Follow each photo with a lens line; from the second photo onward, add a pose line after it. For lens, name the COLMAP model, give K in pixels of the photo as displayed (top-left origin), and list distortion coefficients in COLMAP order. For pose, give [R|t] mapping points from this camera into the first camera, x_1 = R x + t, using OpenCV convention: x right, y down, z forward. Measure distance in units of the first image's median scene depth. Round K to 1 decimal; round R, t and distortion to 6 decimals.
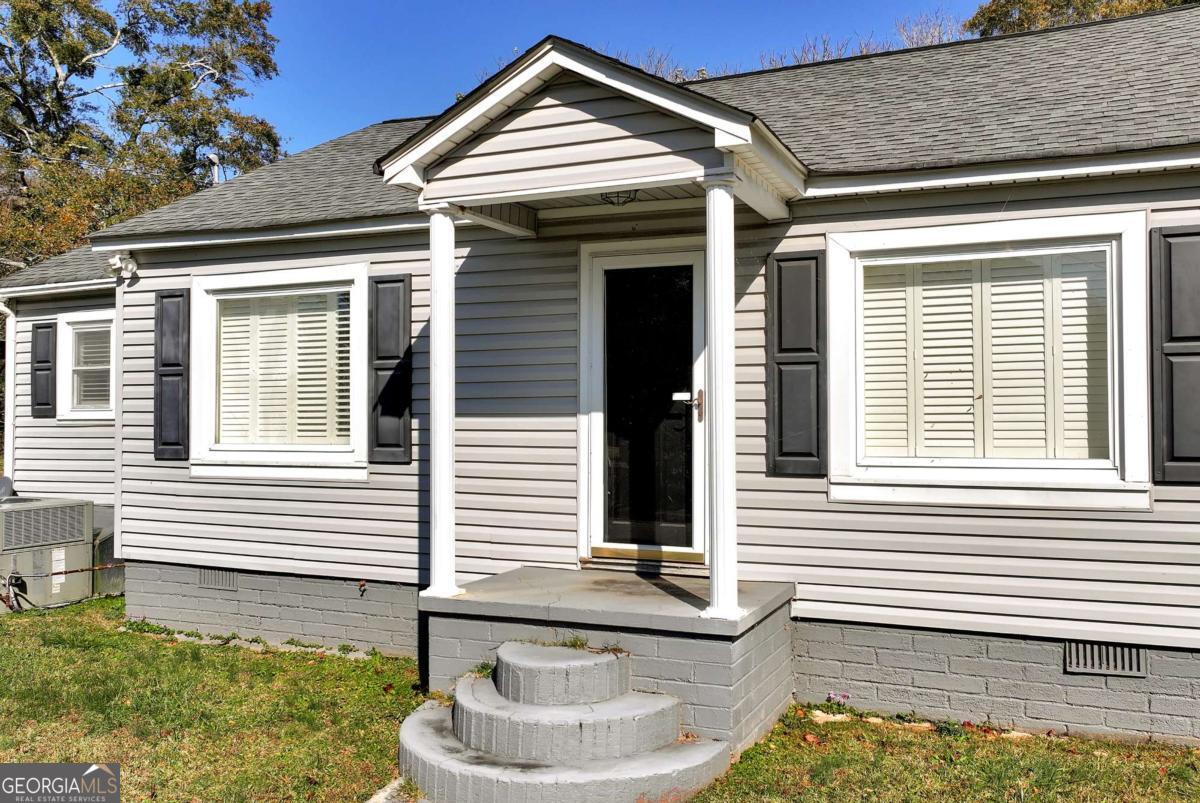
lens RADIAL K [[1003.9, 0, 600.0], [0, 1003.9, 401.5], [0, 0, 1]] dist [-0.010580, -0.004213]
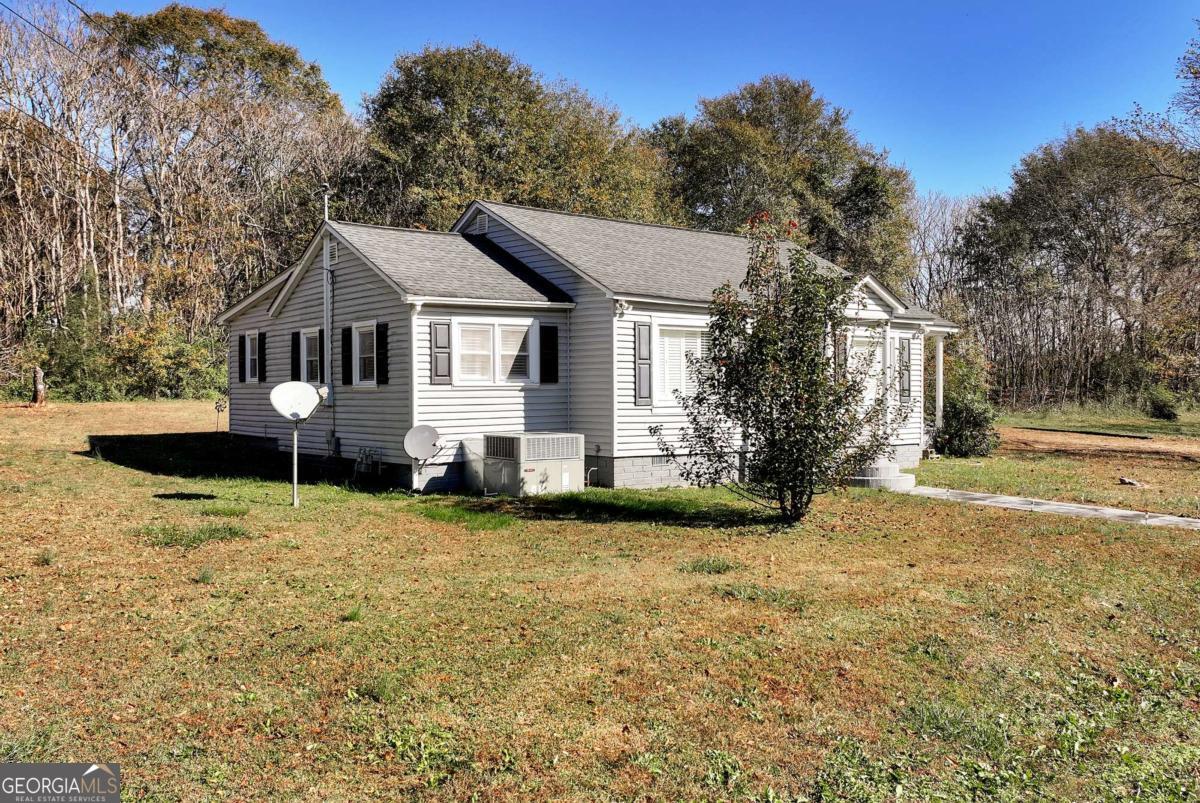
lens RADIAL K [[1003.9, 0, 600.0], [0, 1003.9, 401.5], [0, 0, 1]] dist [-0.010580, -0.004213]
pose [[0.485867, -0.009225, 0.873984, -2.201500], [-0.011957, 0.999781, 0.017200, 0.014886], [-0.873951, -0.018807, 0.485650, 0.083808]]
